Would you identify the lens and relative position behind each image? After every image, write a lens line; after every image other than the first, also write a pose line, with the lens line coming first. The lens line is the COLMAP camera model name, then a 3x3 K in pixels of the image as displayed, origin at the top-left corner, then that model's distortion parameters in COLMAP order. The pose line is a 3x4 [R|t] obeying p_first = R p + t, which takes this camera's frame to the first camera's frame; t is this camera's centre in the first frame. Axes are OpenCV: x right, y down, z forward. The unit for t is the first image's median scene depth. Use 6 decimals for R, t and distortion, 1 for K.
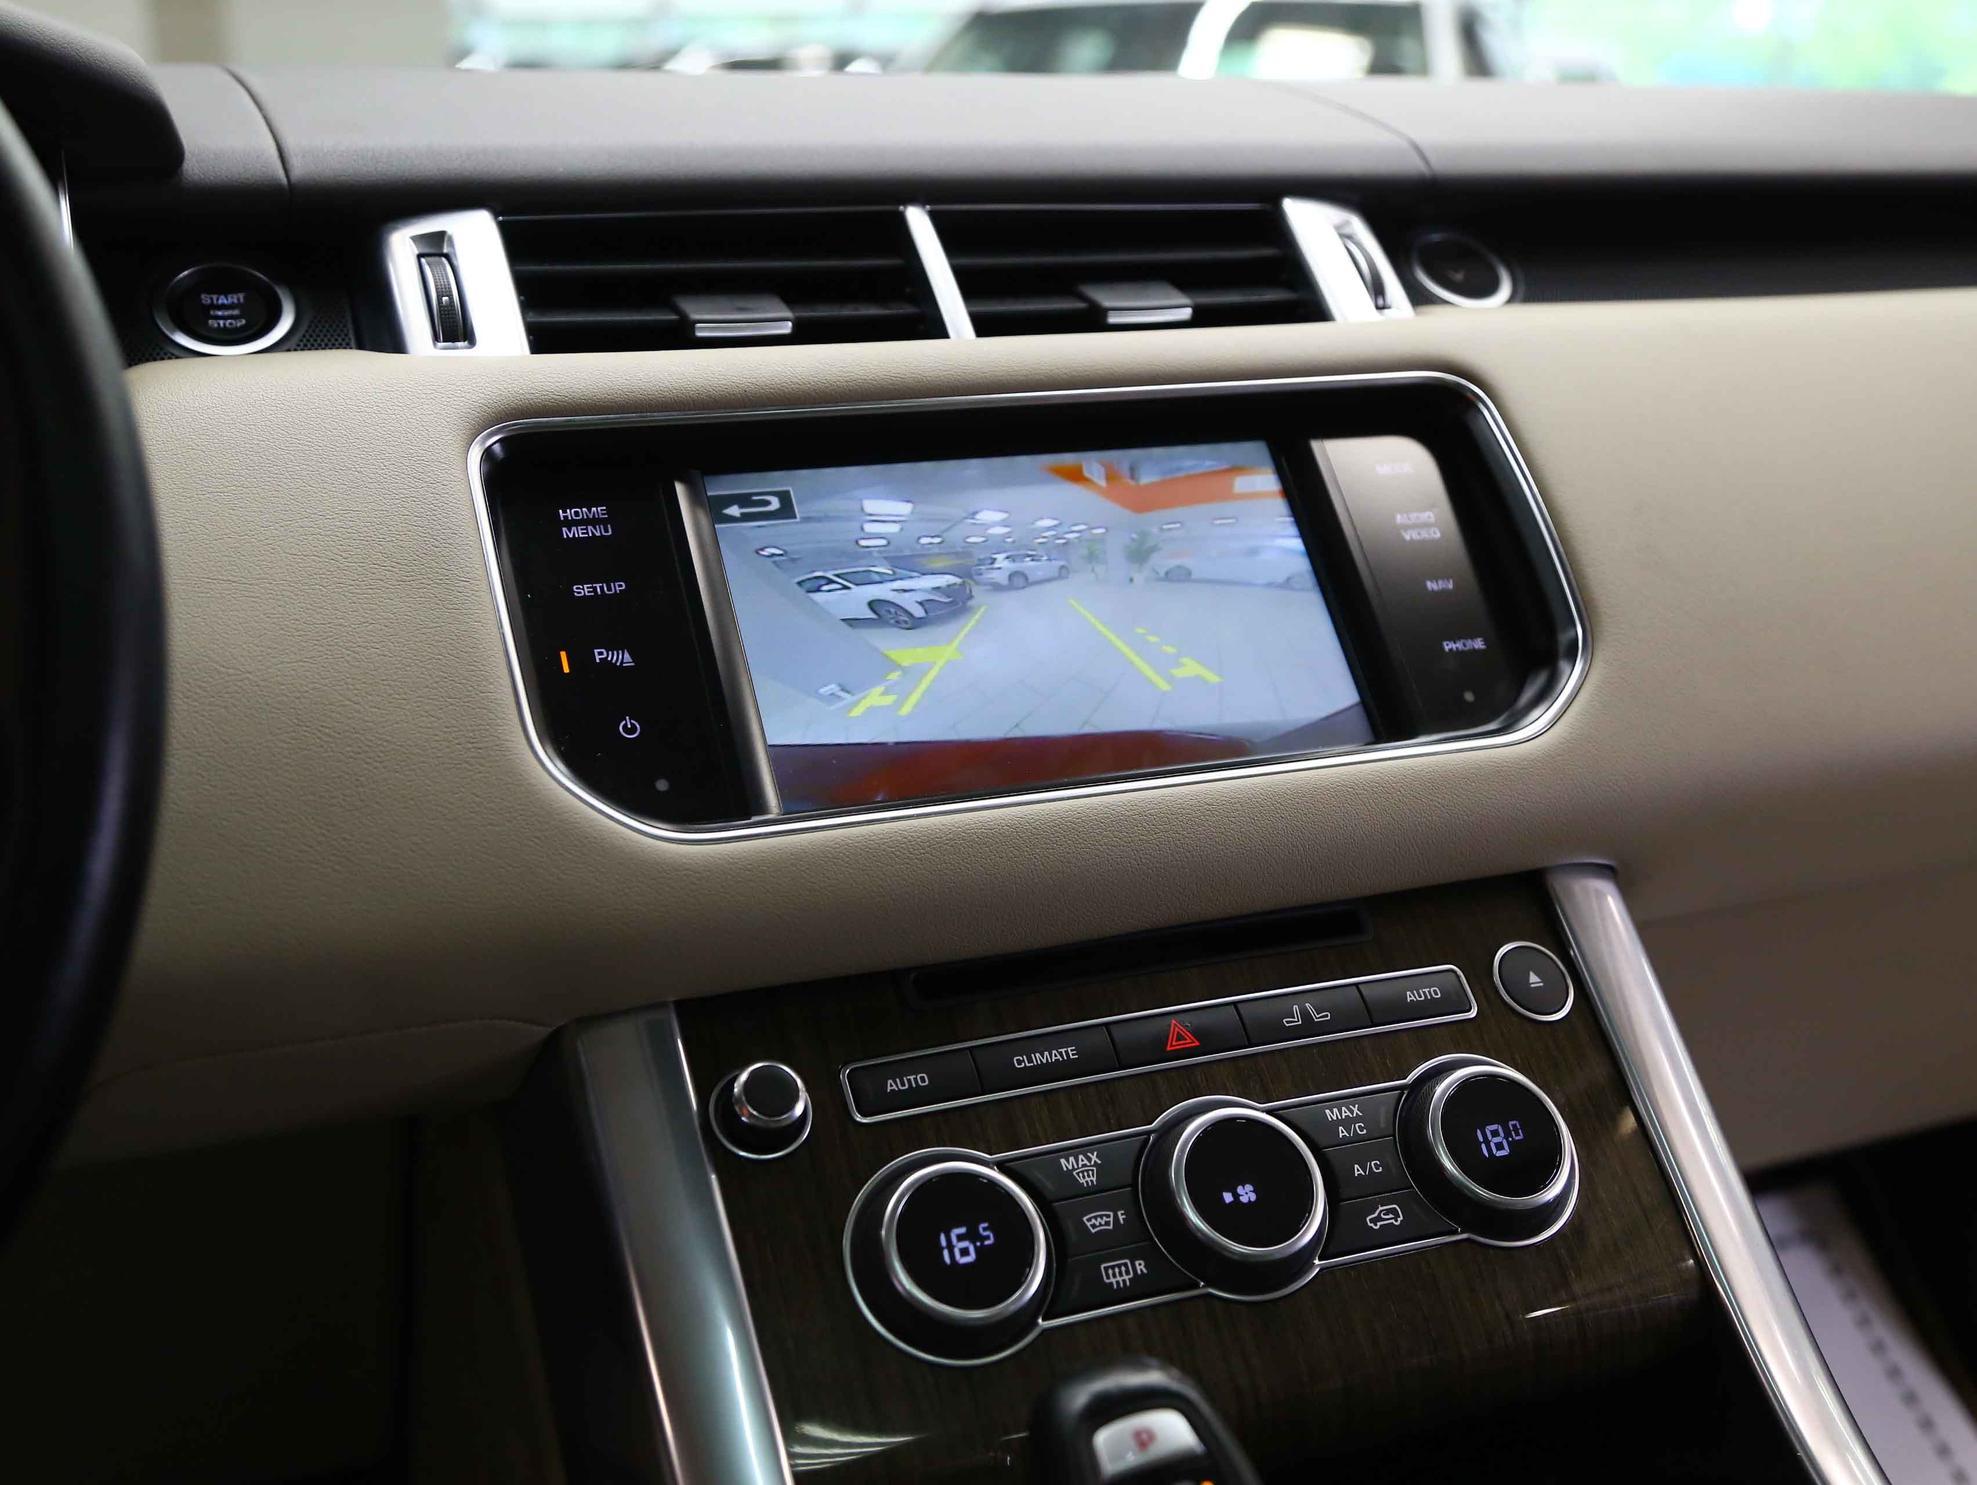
lens RADIAL K [[2376.9, 0, 982.6], [0, 2376.9, 738.5], [0, 0, 1]] dist [0.032769, 0.000000]
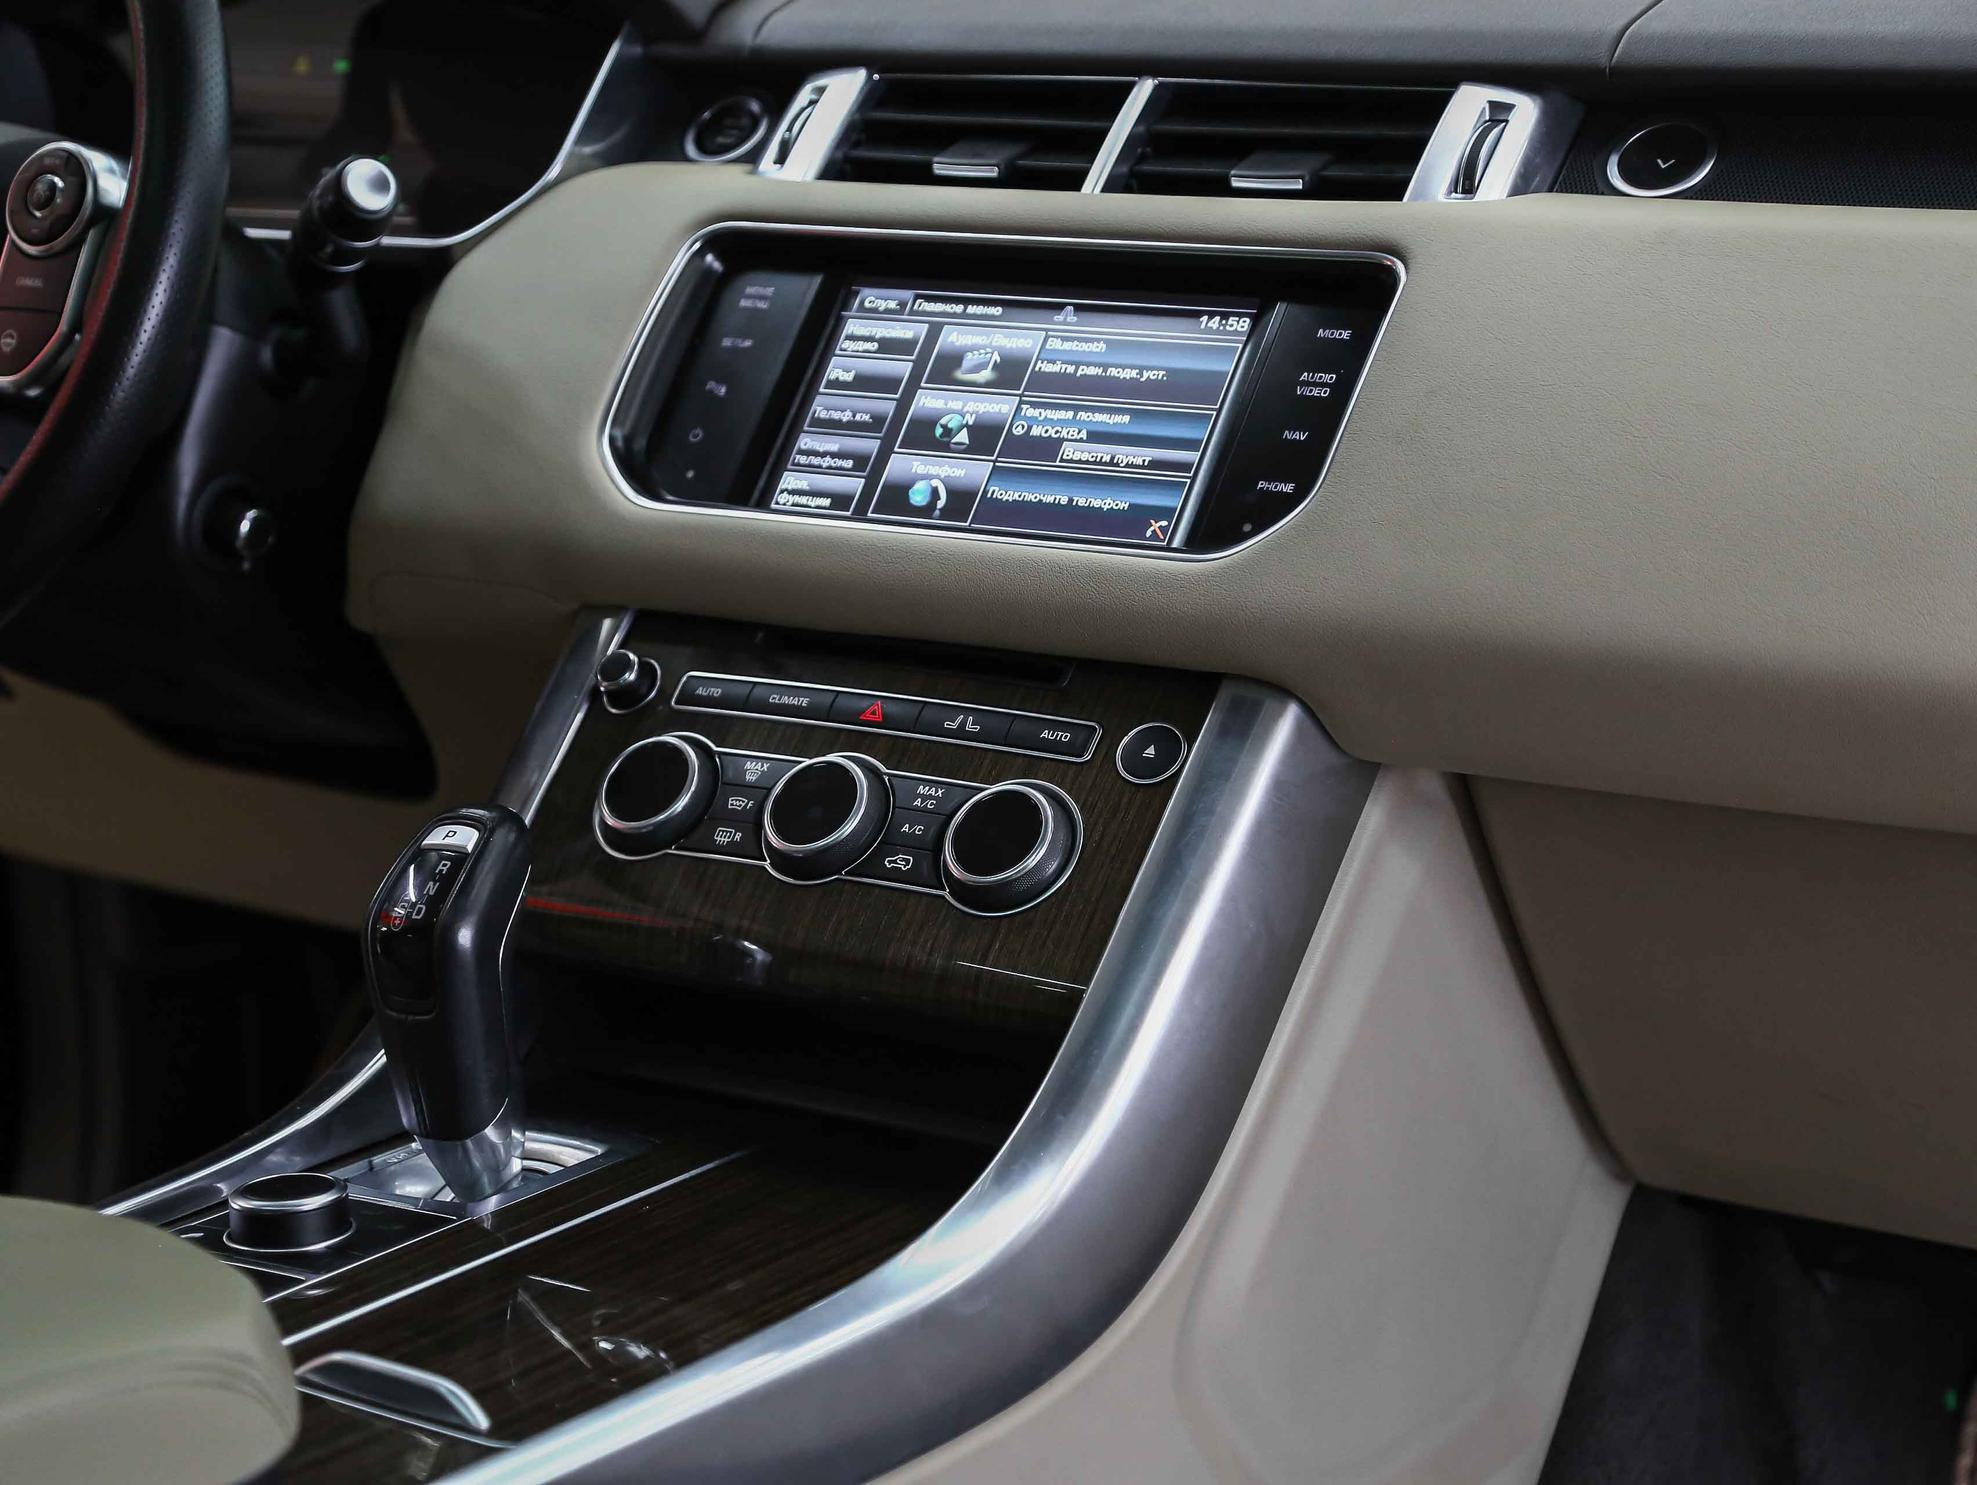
lens RADIAL K [[3827.7, 0, 979.1], [0, 3827.7, 745.4], [0, 0, 1]] dist [0.199707, 0.000000]
pose [[0.555902, 0.199483, -0.806957, 1.741822], [-0.179758, 0.976656, 0.117600, -0.116337], [0.811579, 0.079683, 0.578784, -0.210885]]
